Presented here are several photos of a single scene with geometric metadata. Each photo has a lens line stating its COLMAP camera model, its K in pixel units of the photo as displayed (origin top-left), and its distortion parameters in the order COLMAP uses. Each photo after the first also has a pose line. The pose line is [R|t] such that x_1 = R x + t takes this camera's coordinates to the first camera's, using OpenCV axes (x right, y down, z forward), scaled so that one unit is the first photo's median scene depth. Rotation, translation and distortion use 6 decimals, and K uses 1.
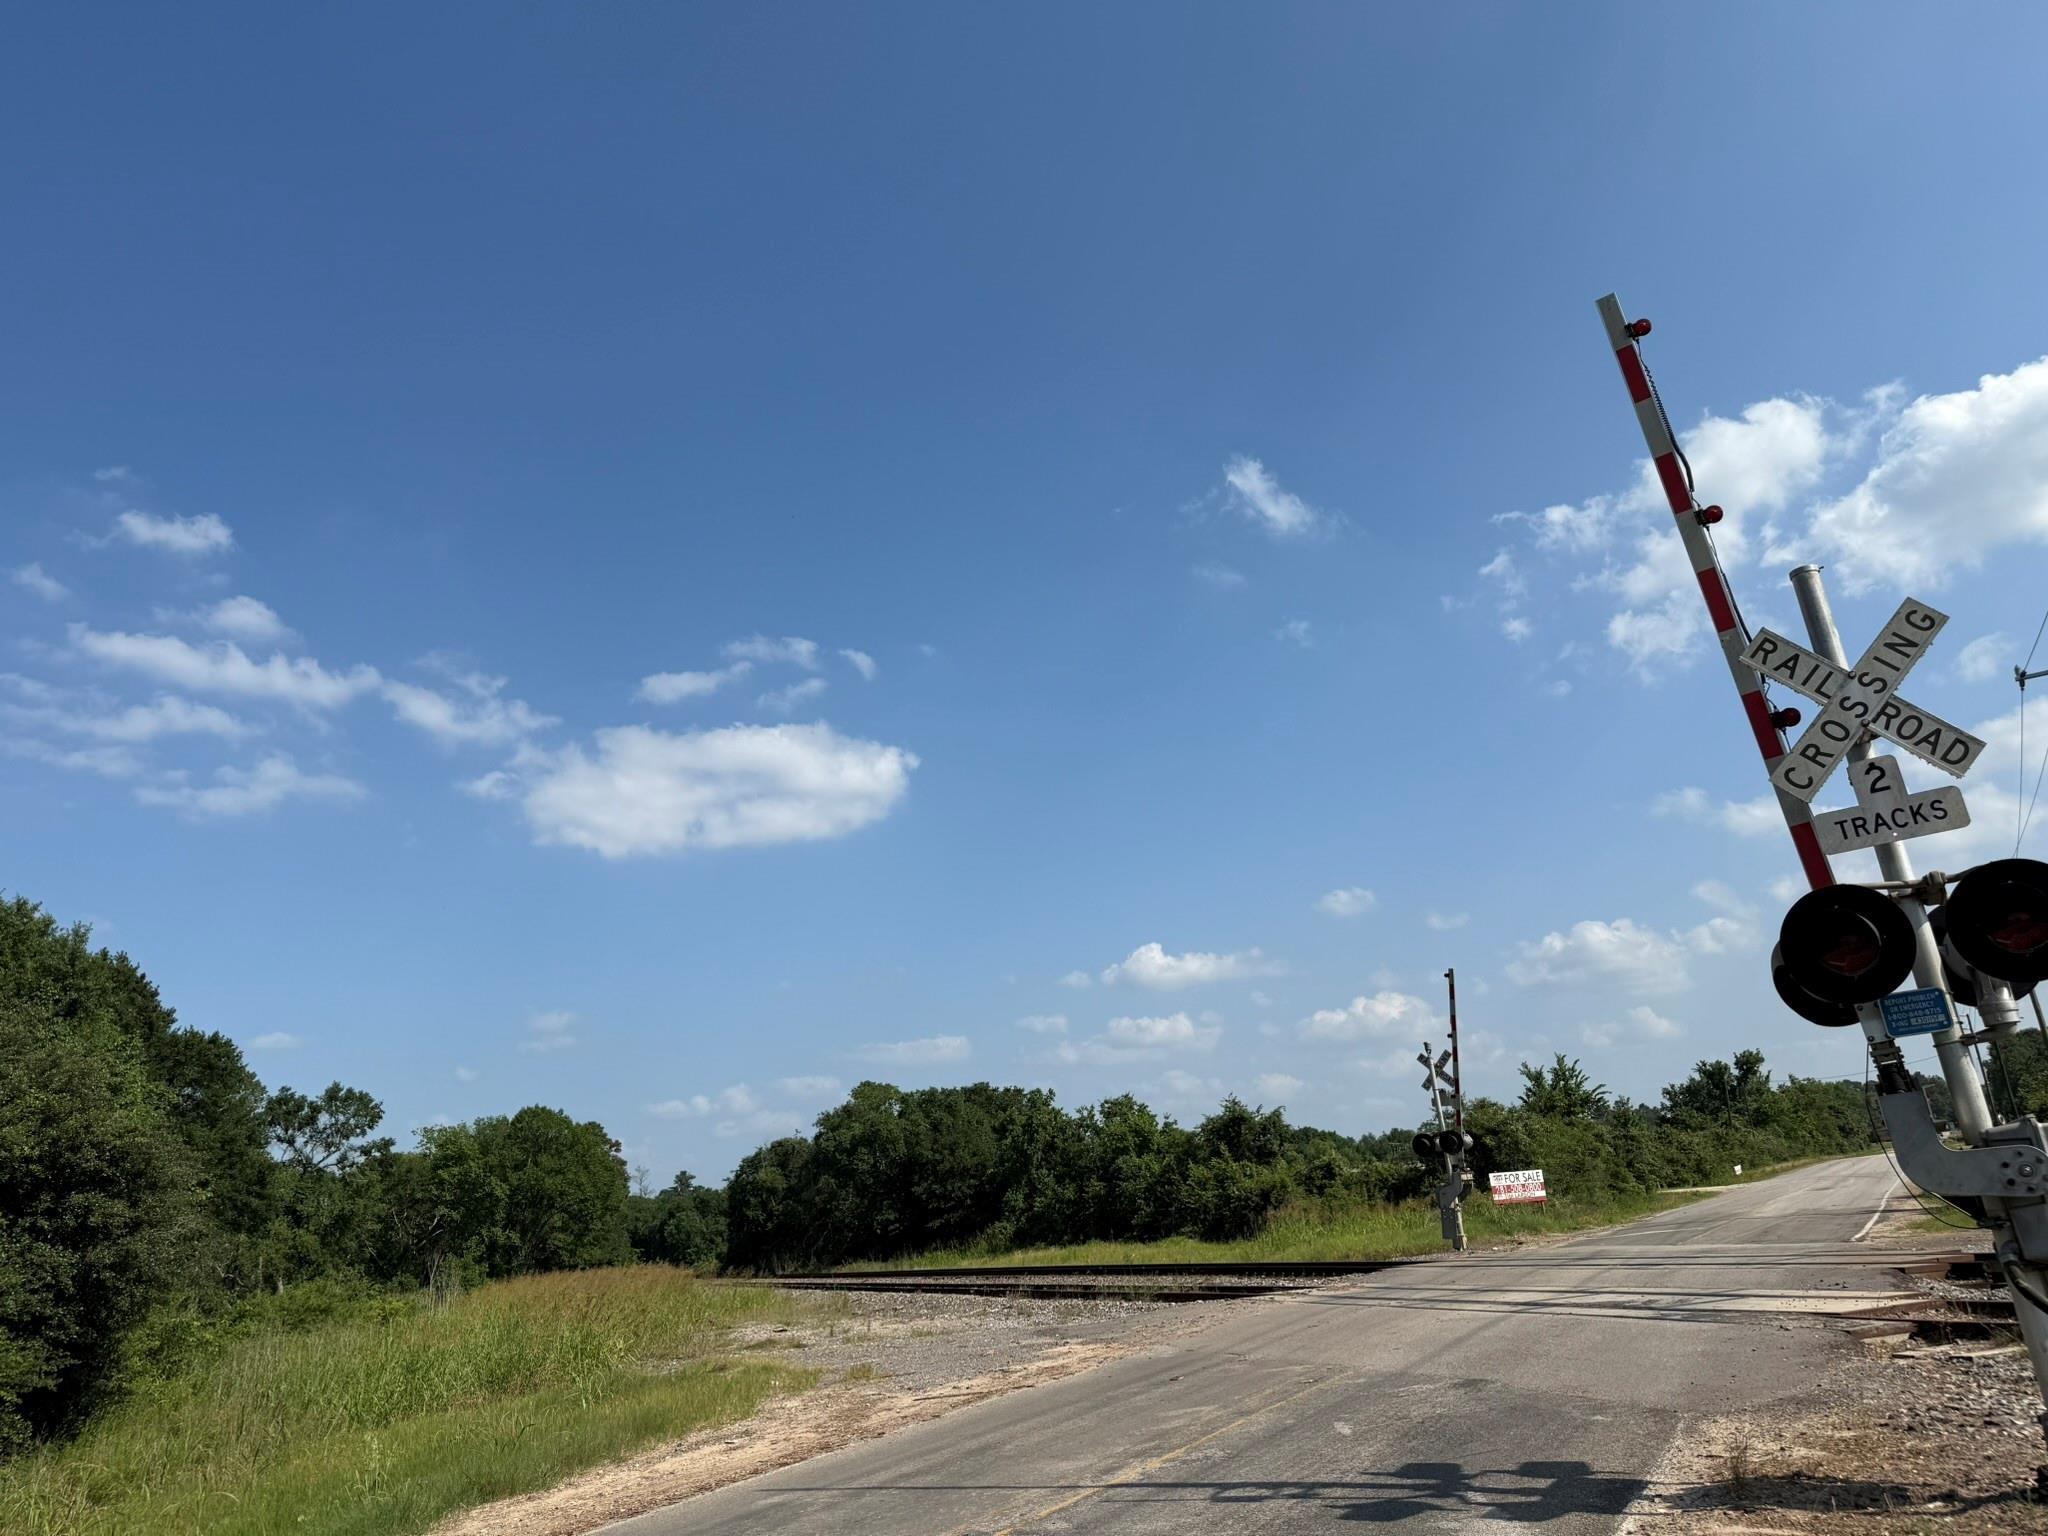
lens RADIAL K [[1441.8, 0, 1024.0], [0, 1441.8, 768.0], [0, 0, 1]] dist [0.067345, -0.082754]
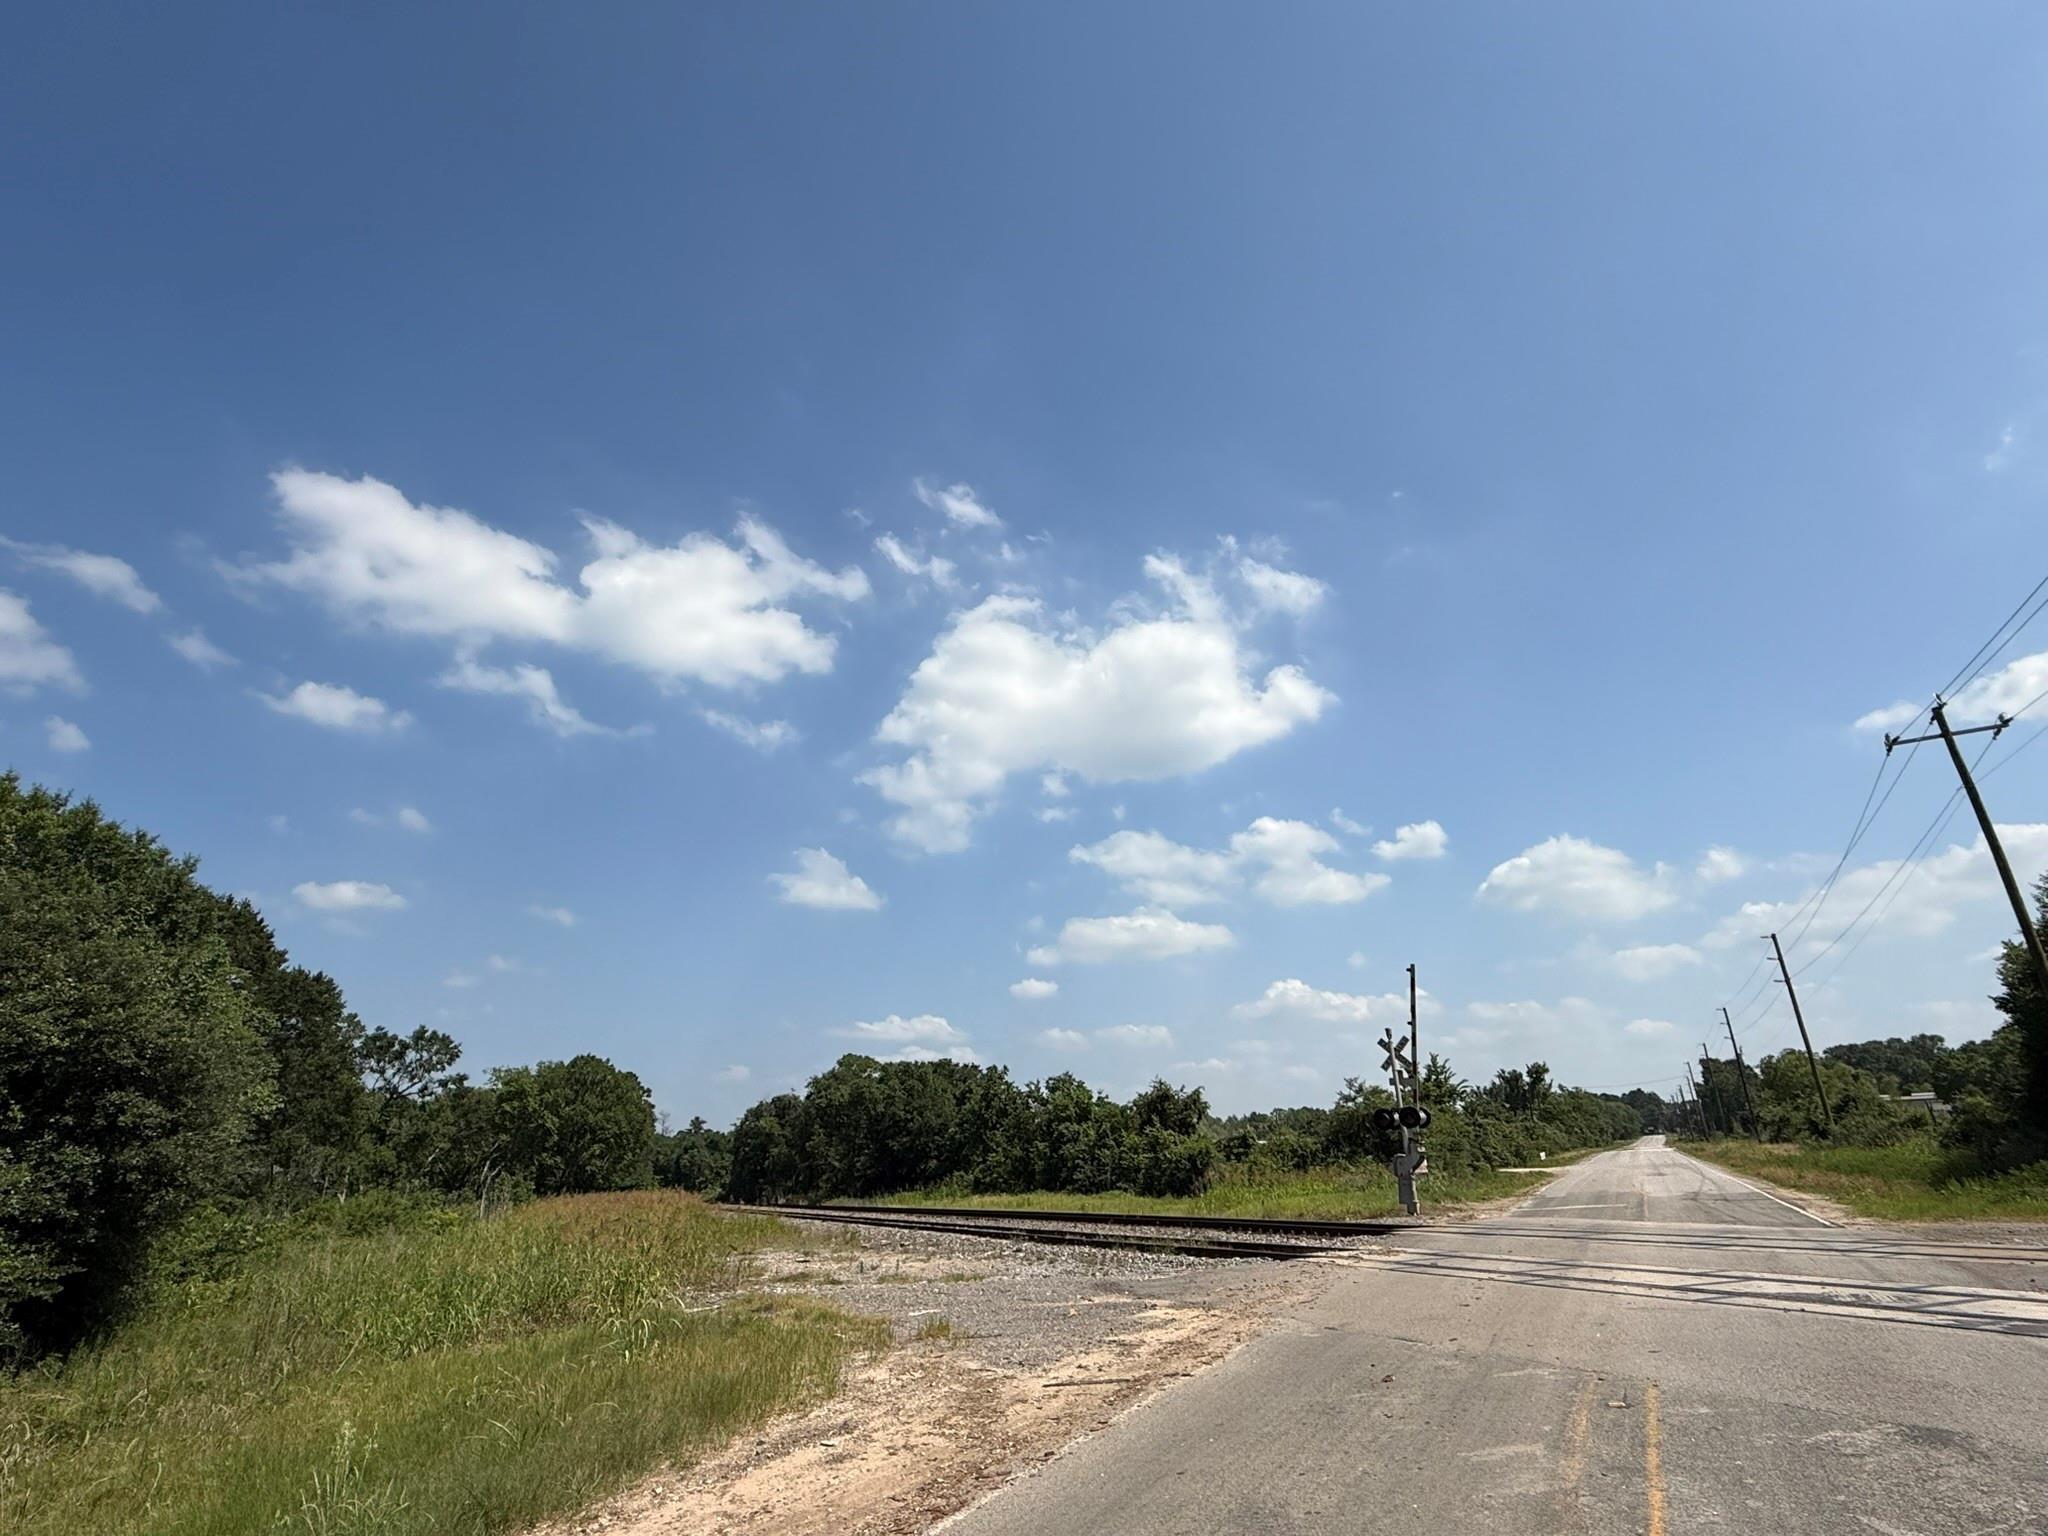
lens RADIAL K [[1080.9, 0, 1024.0], [0, 1080.9, 768.0], [0, 0, 1]] dist [0.002491, 0.000824]
pose [[0.997062, 0.064872, 0.040720, -0.038180], [-0.062485, 0.996395, -0.057375, 0.036756], [-0.044296, 0.054662, 0.997522, 0.109563]]
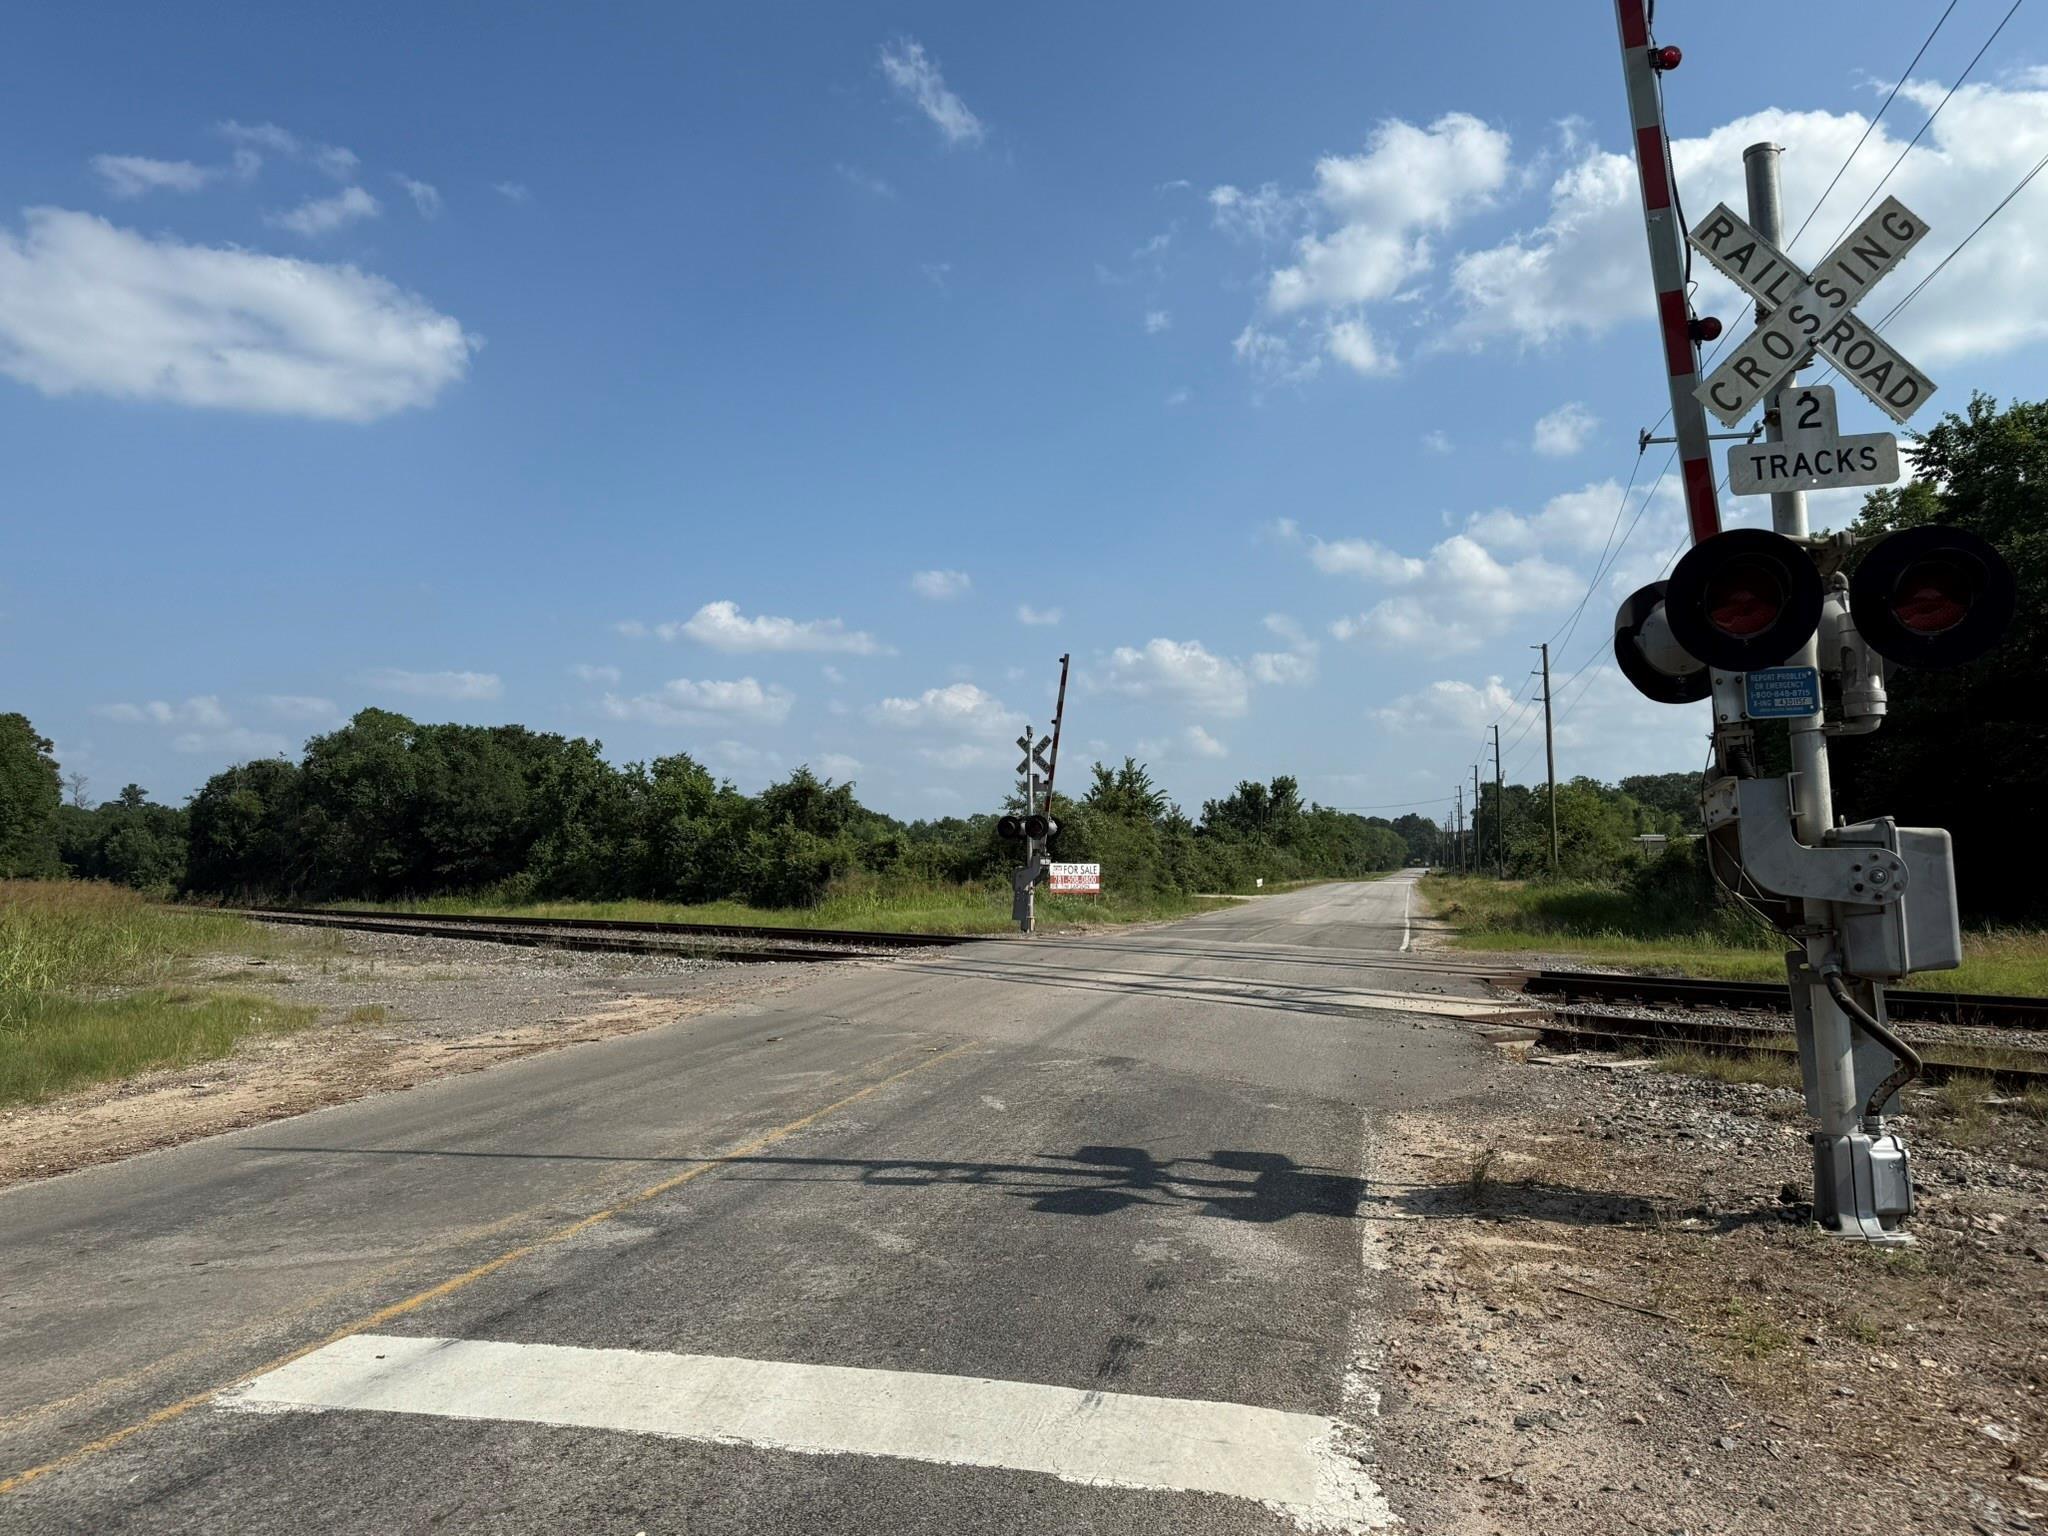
lens RADIAL K [[1514.2, 0, 1012.6], [0, 1514.2, 749.9], [0, 0, 1]] dist [0.166503, -0.273637]
pose [[0.952218, 0.111401, 0.284376, -0.012116], [-0.167513, 0.969058, 0.181289, 0.018311], [-0.255381, -0.220263, 0.941416, 0.041771]]
